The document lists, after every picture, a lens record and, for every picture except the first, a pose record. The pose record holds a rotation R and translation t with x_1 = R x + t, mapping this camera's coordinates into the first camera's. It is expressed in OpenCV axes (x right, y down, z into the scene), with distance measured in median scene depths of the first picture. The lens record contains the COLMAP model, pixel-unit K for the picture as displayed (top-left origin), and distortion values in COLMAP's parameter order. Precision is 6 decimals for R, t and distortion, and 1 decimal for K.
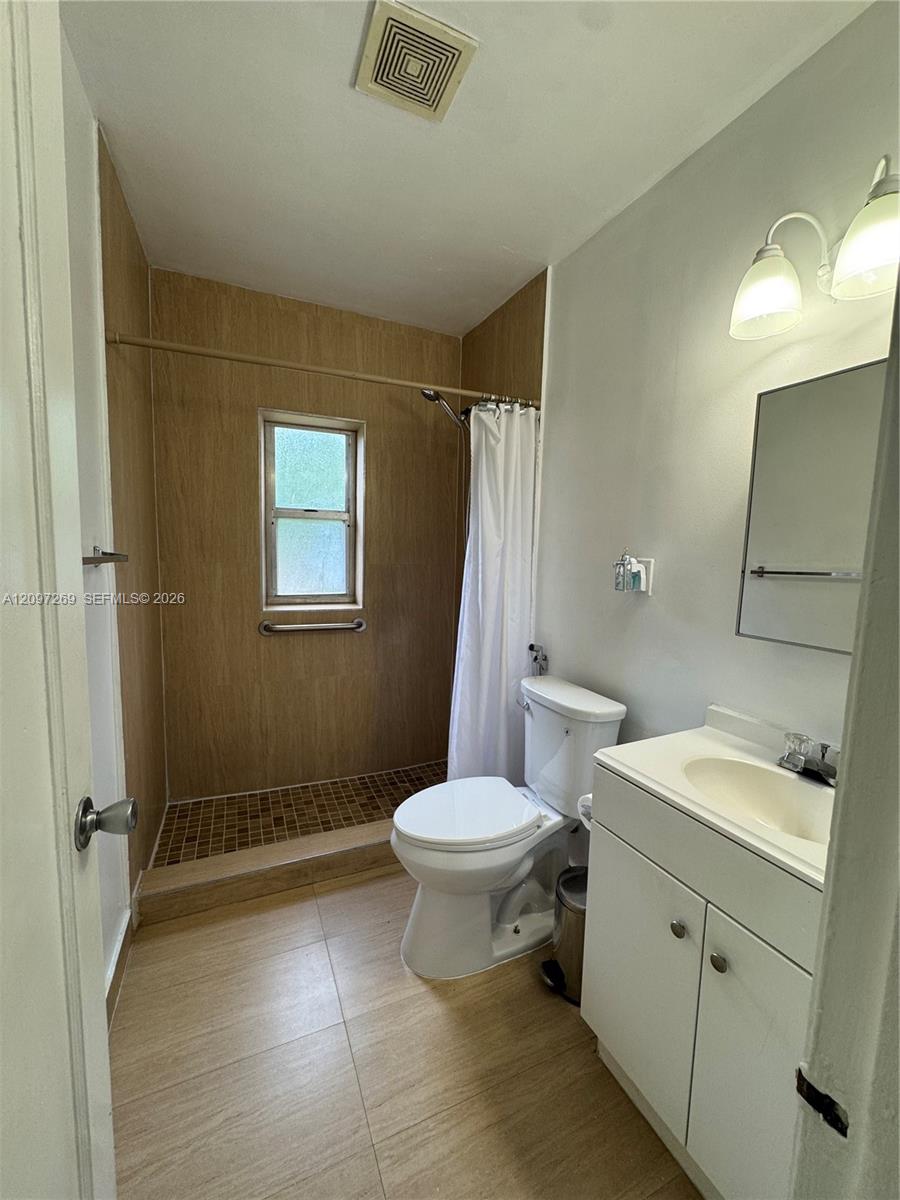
lens RADIAL K [[482.5, 0, 450.0], [0, 482.5, 600.0], [0, 0, 1]] dist [-0.001826, -0.000416]
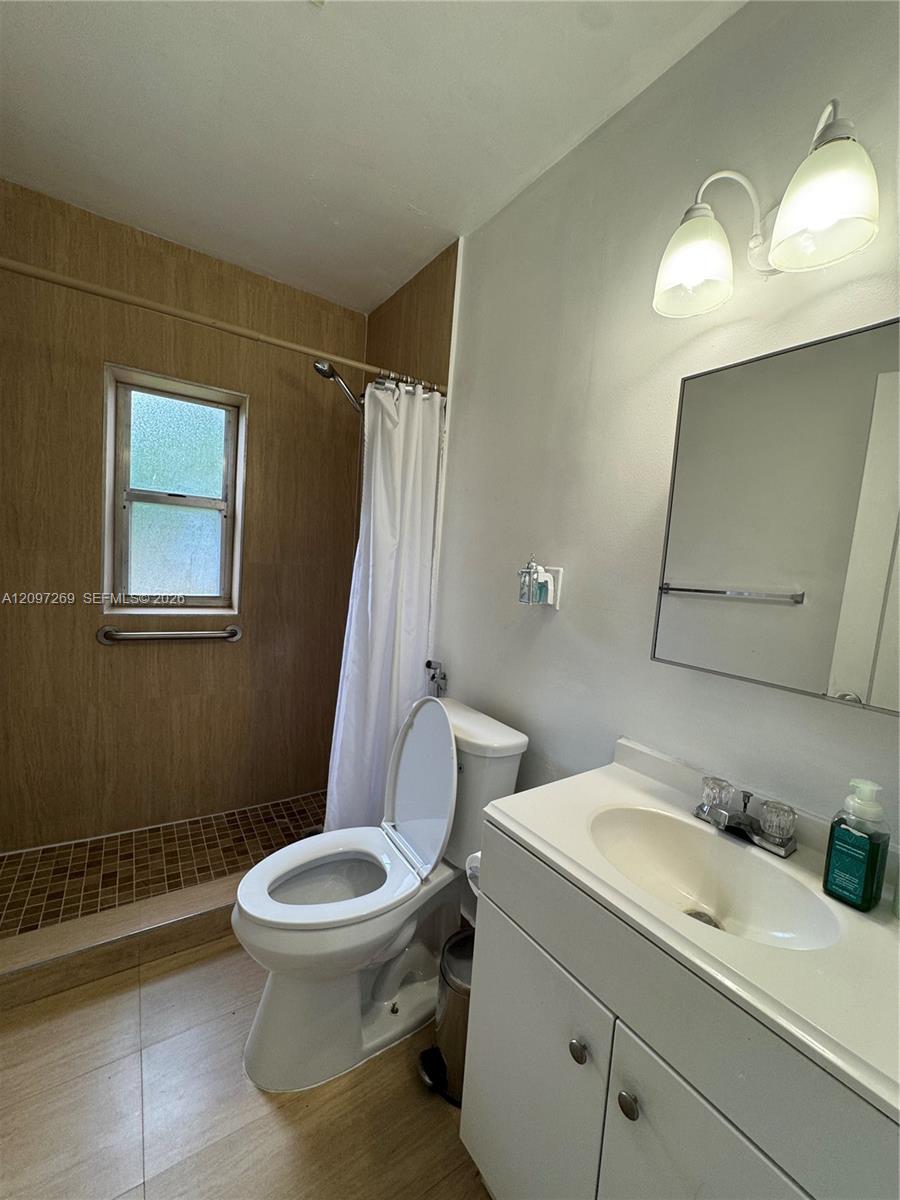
lens RADIAL K [[482.5, 0, 450.0], [0, 482.5, 600.0], [0, 0, 1]] dist [-0.001826, -0.000416]
pose [[0.985625, 0.031978, 0.165894, 0.060166], [-0.029415, 0.999407, -0.017883, -0.004299], [-0.166368, 0.012747, 0.985981, 0.133104]]
